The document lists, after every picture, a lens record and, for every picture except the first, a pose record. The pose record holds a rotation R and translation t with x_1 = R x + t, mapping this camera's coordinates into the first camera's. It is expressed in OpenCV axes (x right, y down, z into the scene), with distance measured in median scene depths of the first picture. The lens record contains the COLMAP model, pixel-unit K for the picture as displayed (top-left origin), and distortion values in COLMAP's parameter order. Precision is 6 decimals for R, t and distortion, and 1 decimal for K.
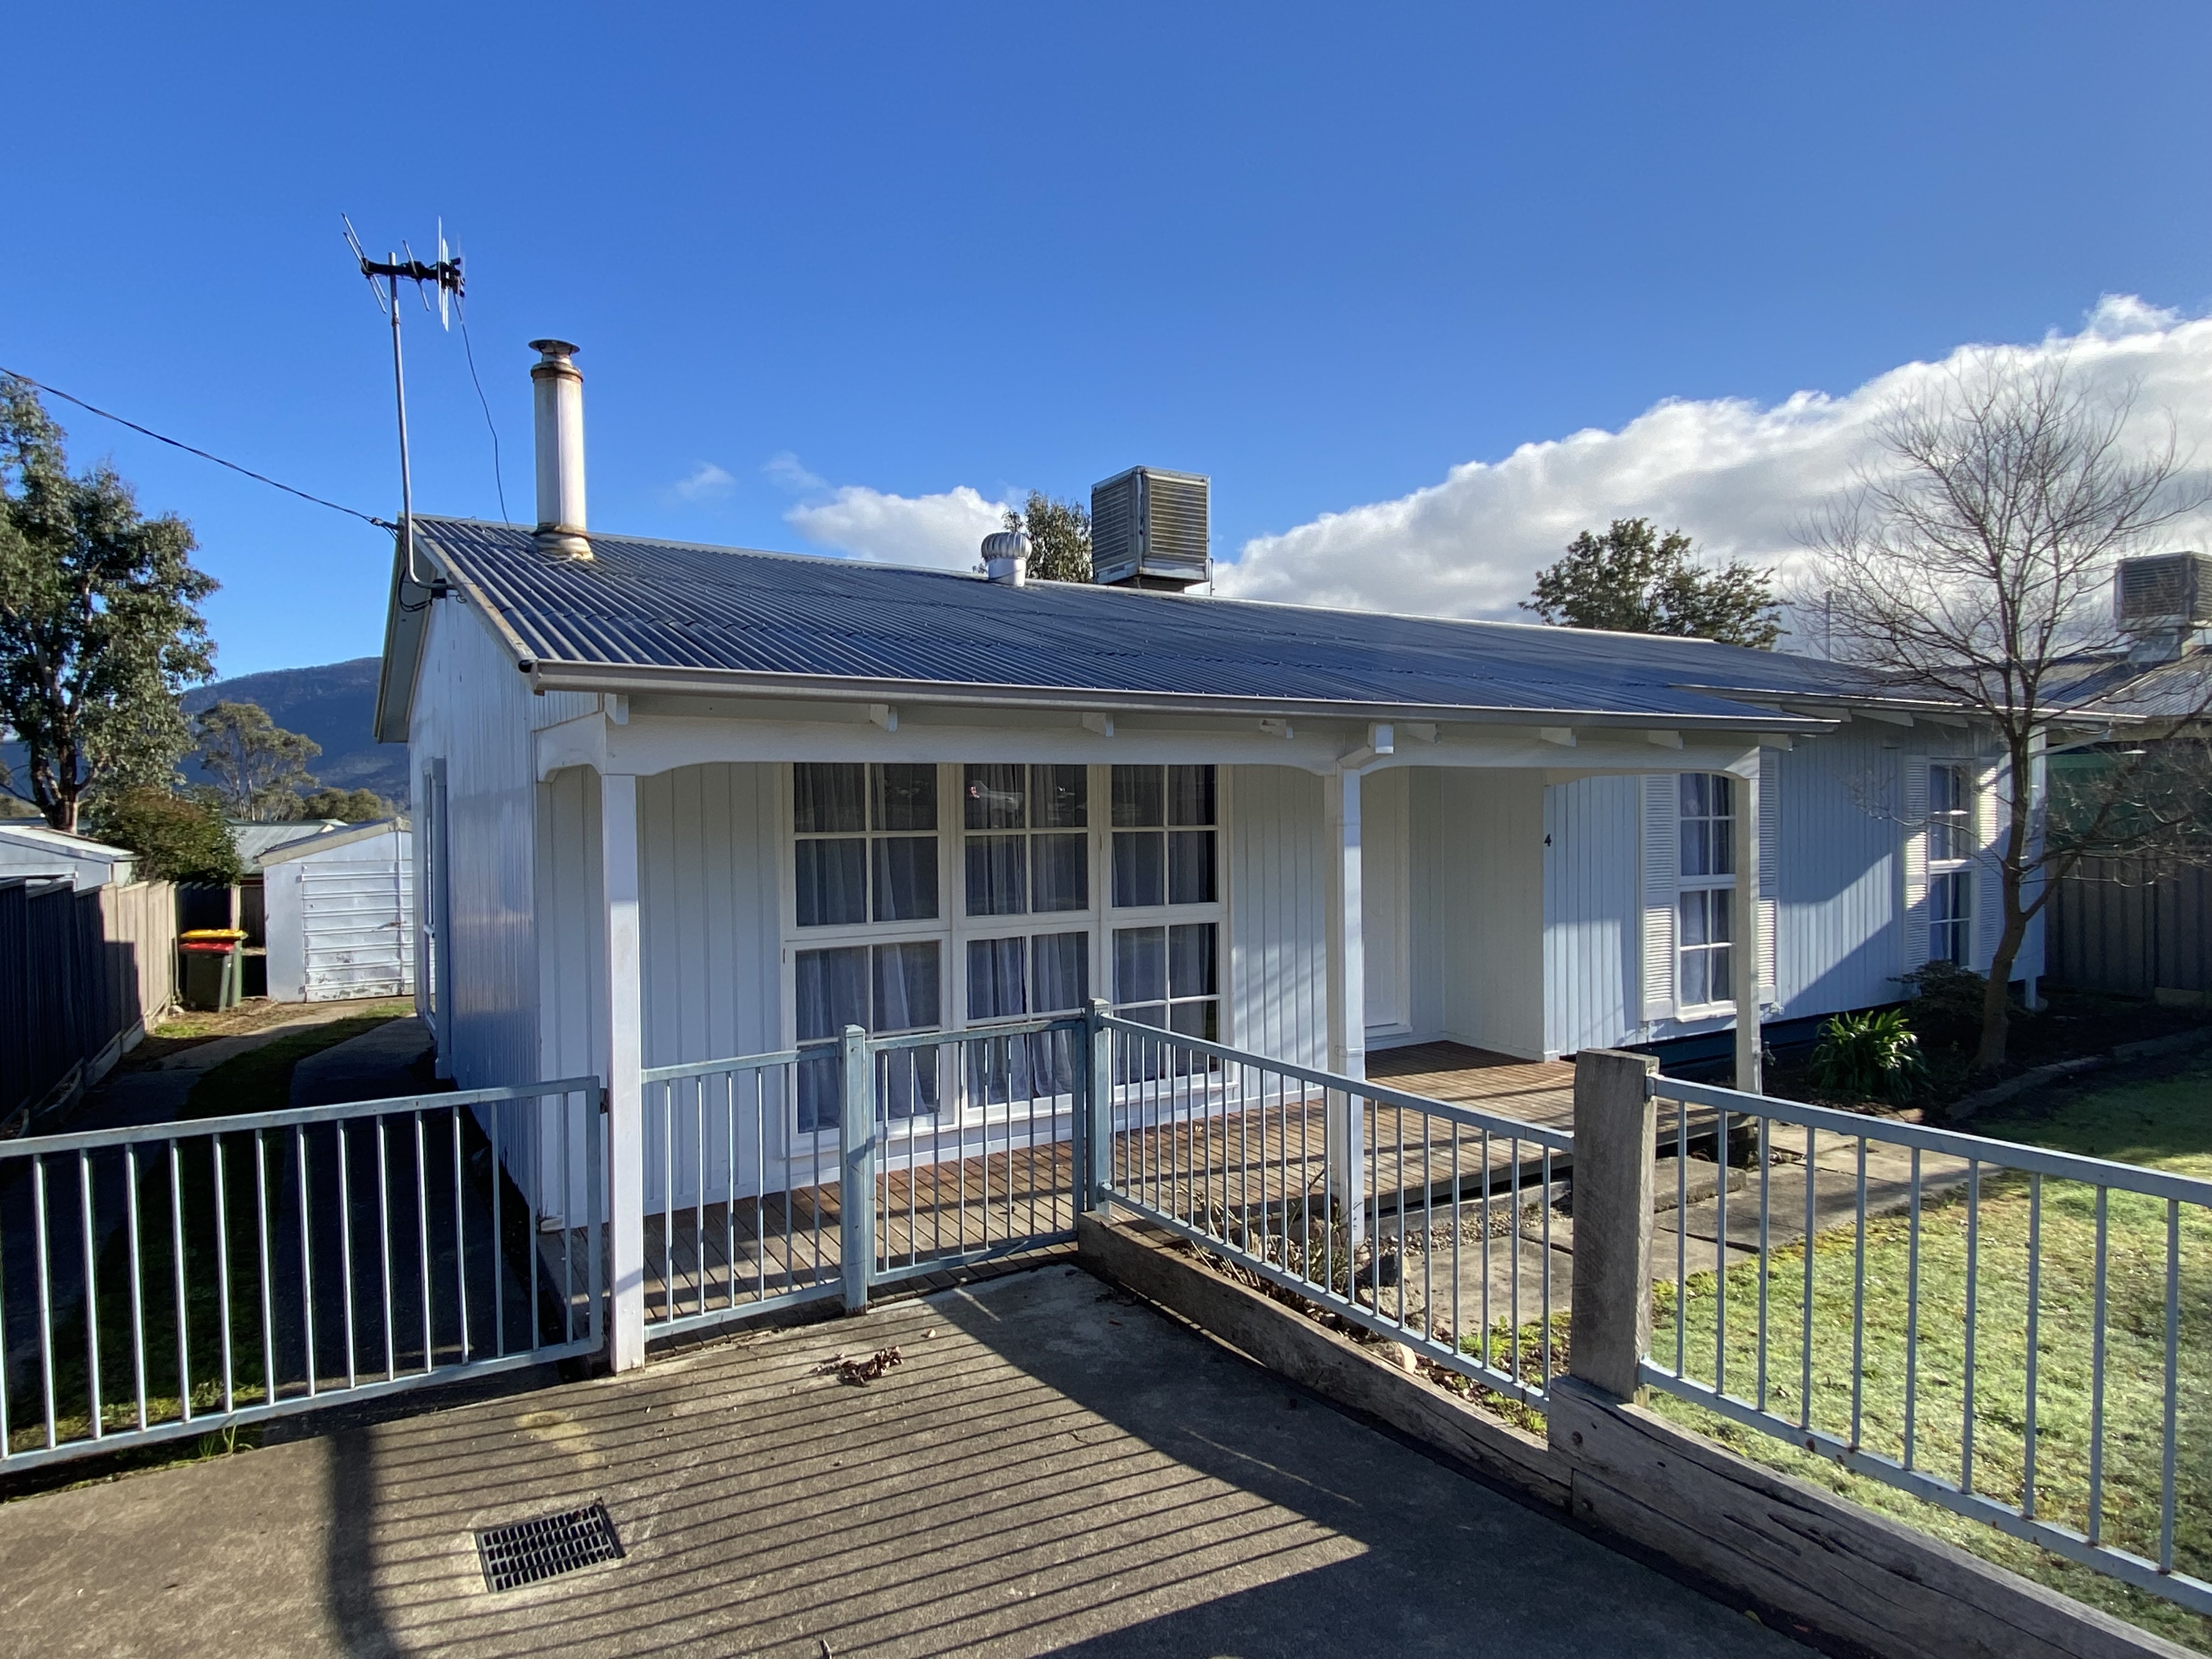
lens RADIAL K [[1241.5, 0, 1106.0], [0, 1241.5, 829.5], [0, 0, 1]] dist [0.038614, -0.000910]
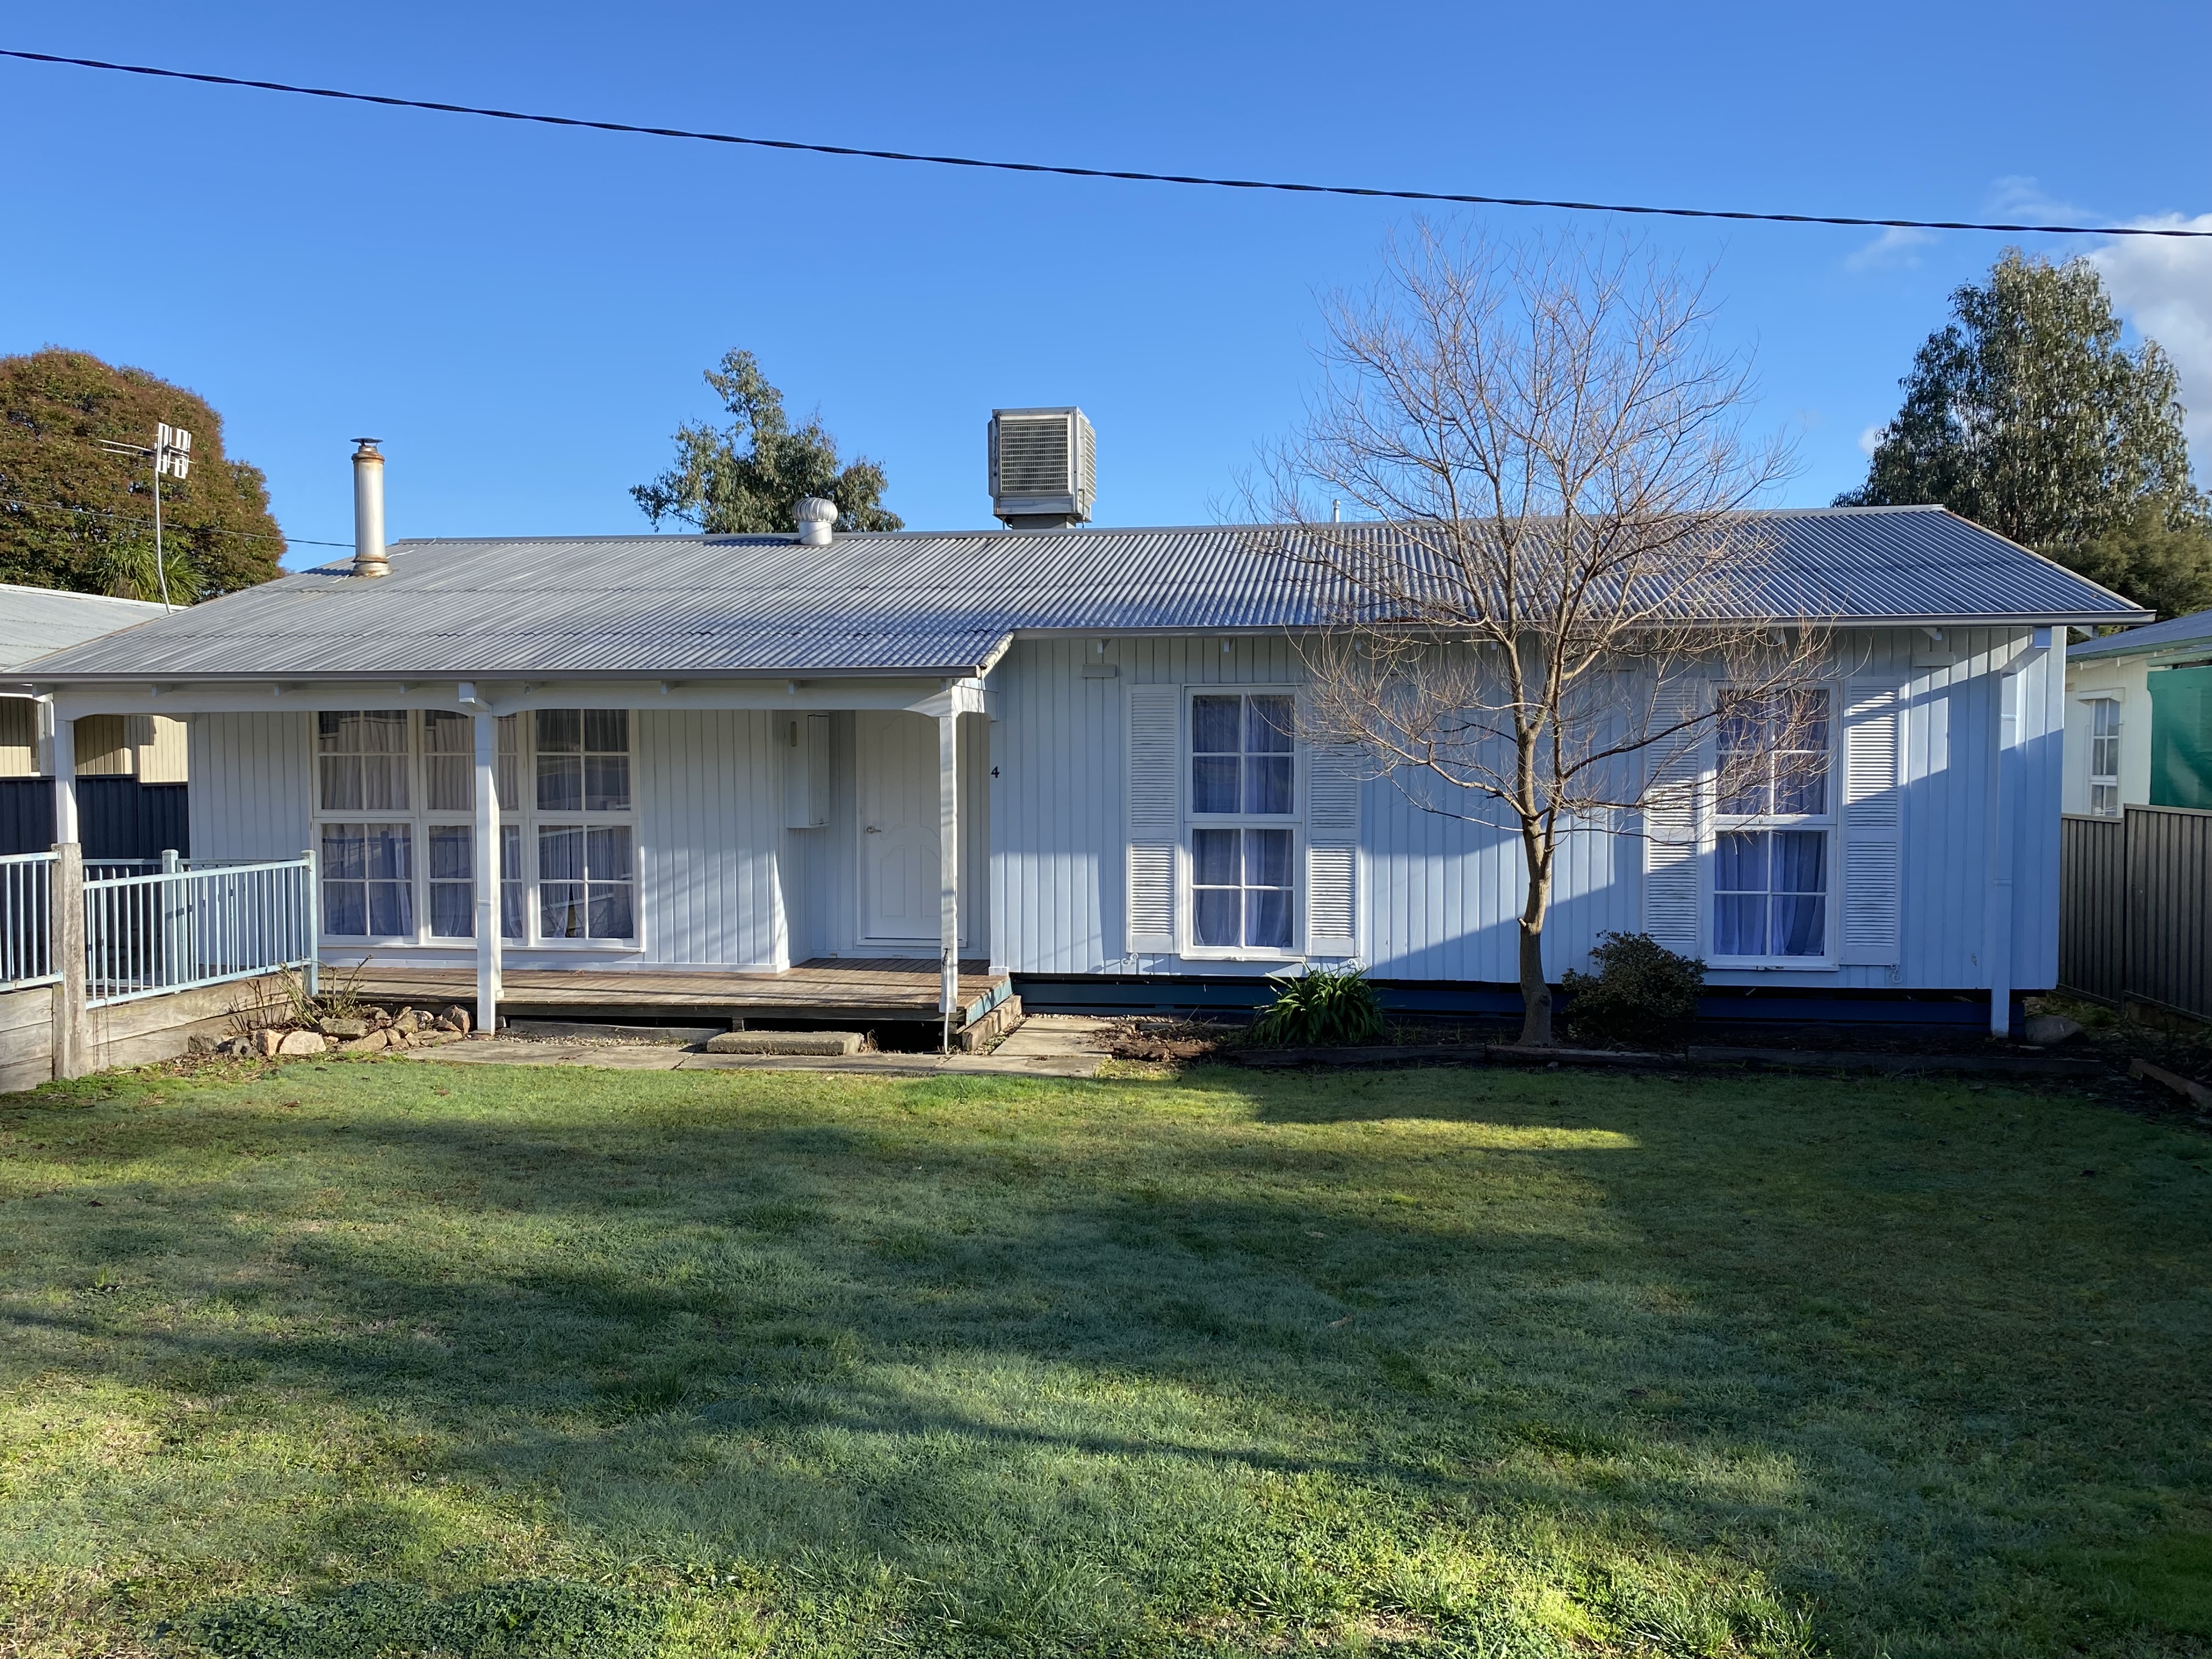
lens RADIAL K [[1803.1, 0, 1106.0], [0, 1803.1, 829.5], [0, 0, 1]] dist [0.056986, -0.075132]
pose [[0.774890, 0.036209, -0.631058, 1.052692], [-0.014372, 0.999109, 0.039680, -0.003275], [0.631932, -0.021678, 0.774720, -0.109560]]
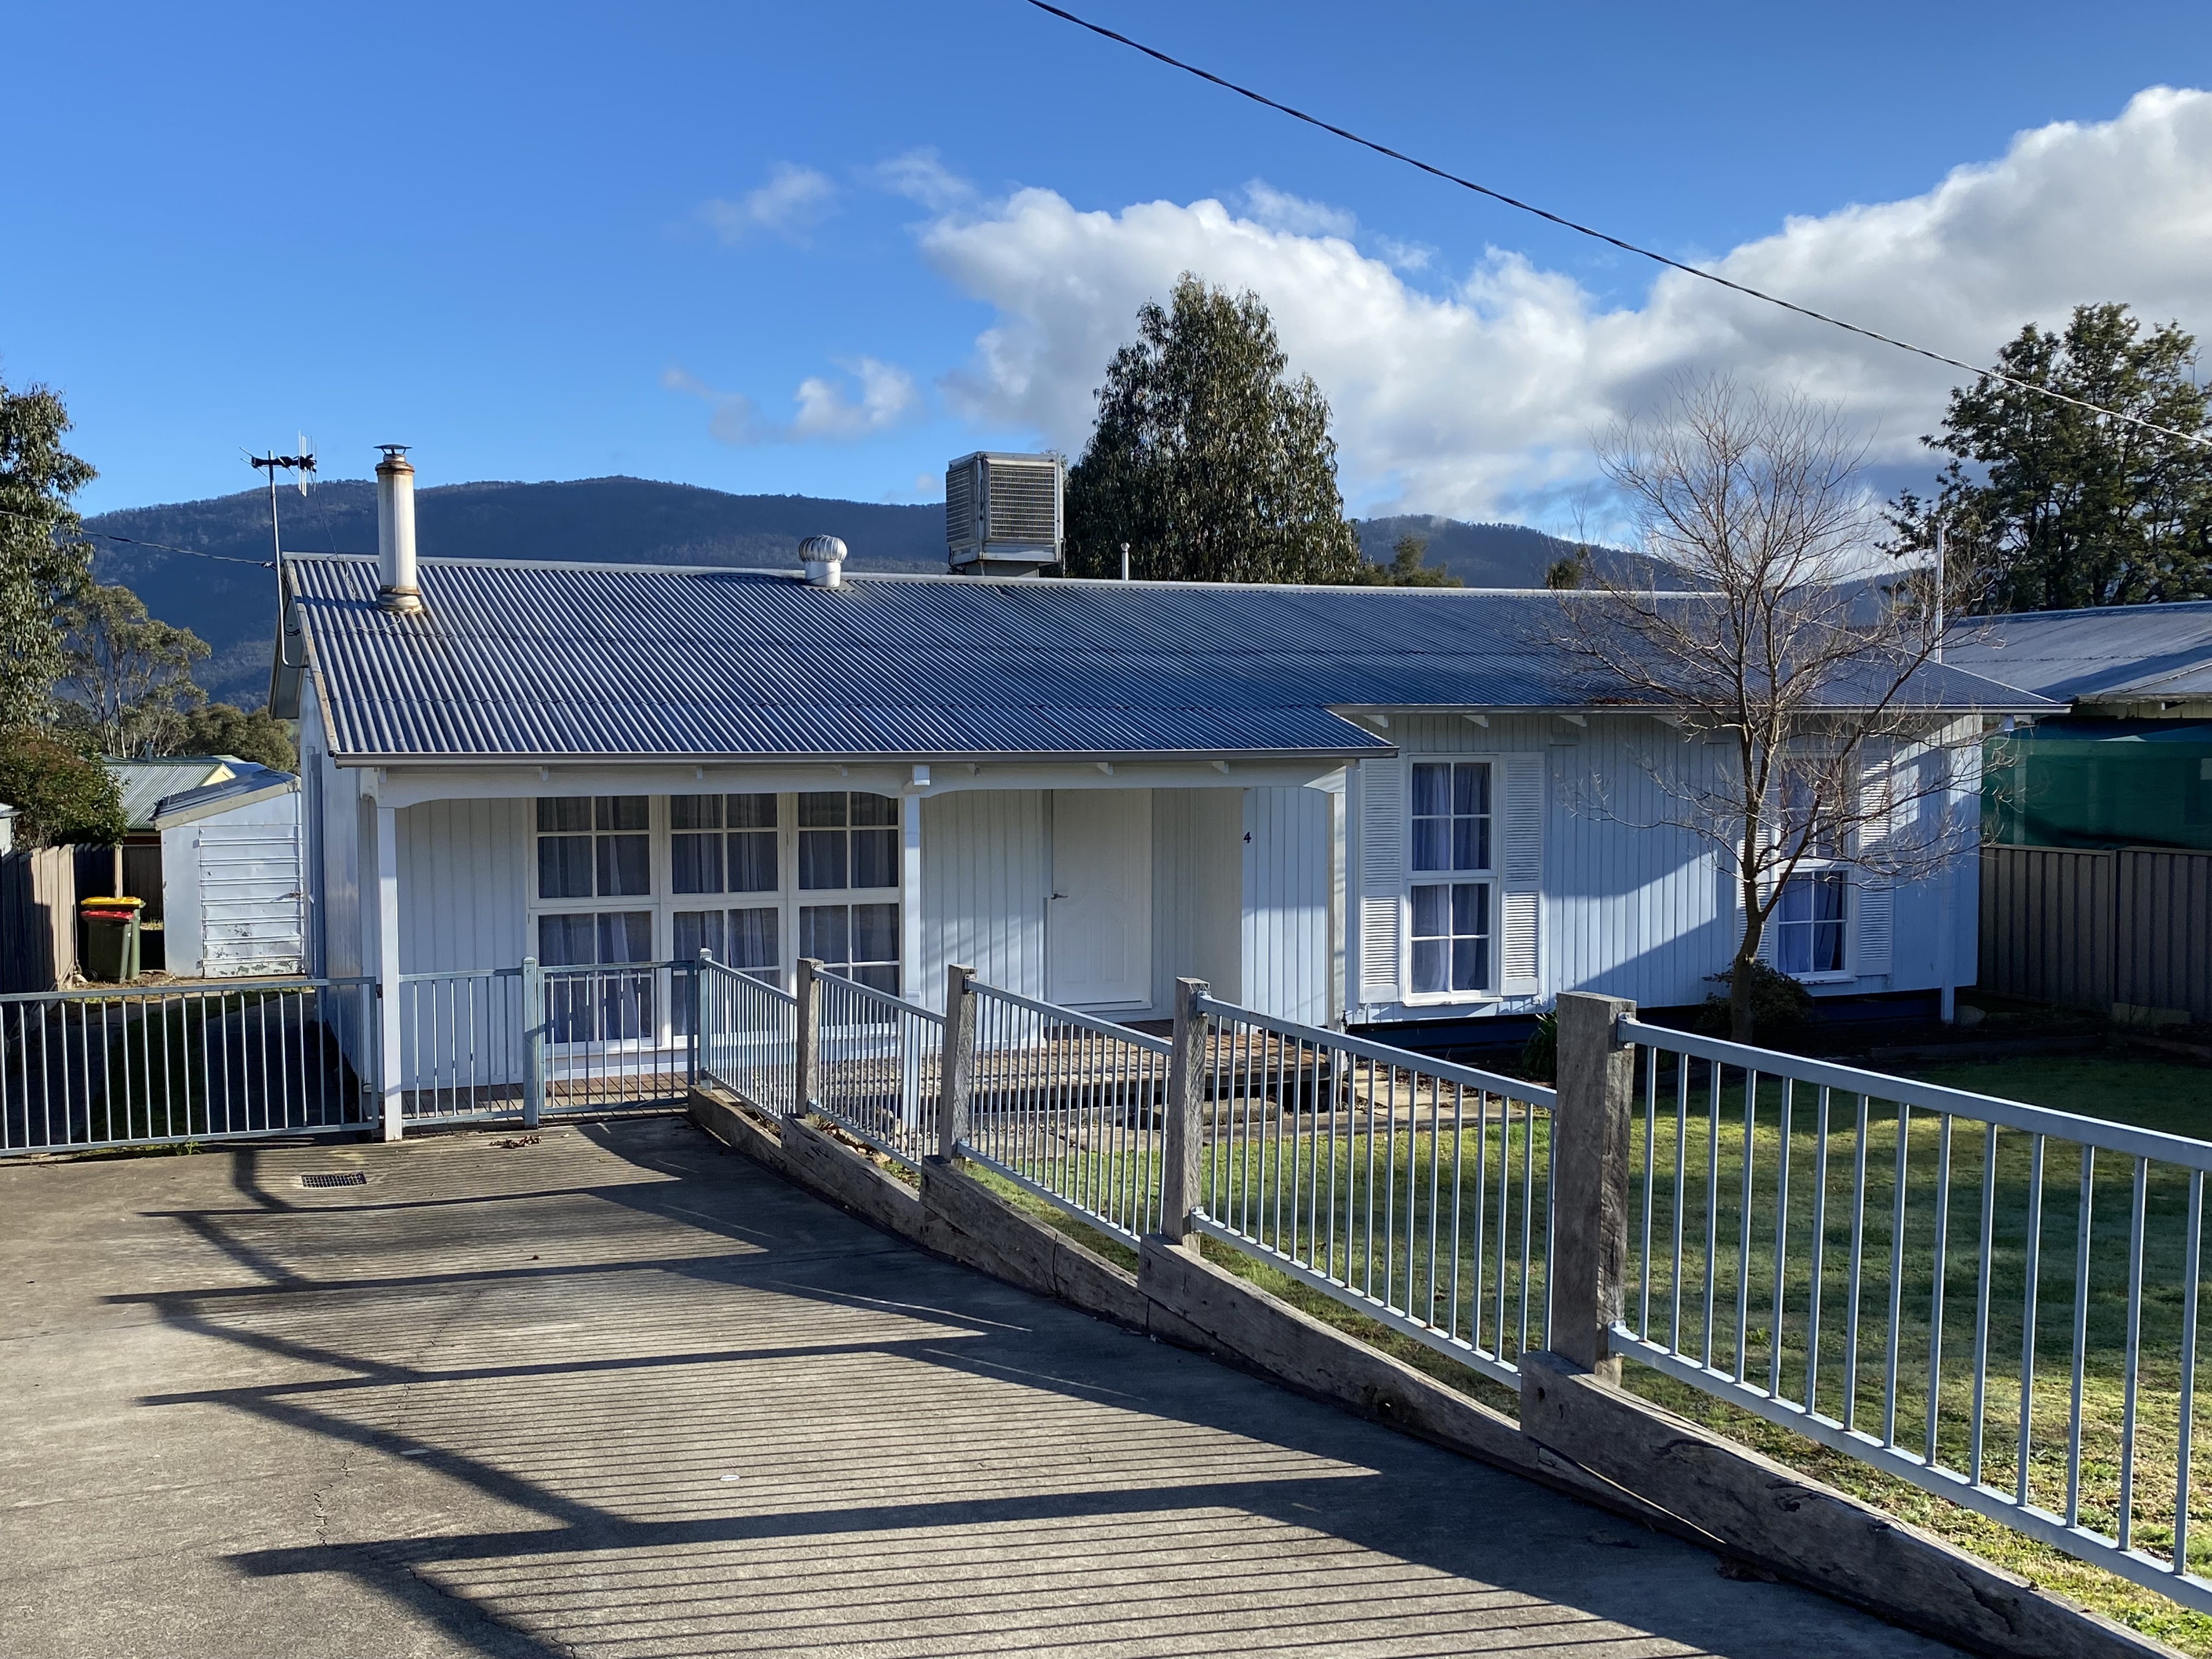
lens RADIAL K [[2057.9, 0, 1106.0], [0, 2057.9, 829.5], [0, 0, 1]] dist [0.108317, -0.014351]
pose [[0.988262, 0.014674, -0.152065, 0.380445], [-0.009749, 0.999405, 0.033086, -0.043270], [0.152460, -0.031215, 0.987817, -0.628774]]
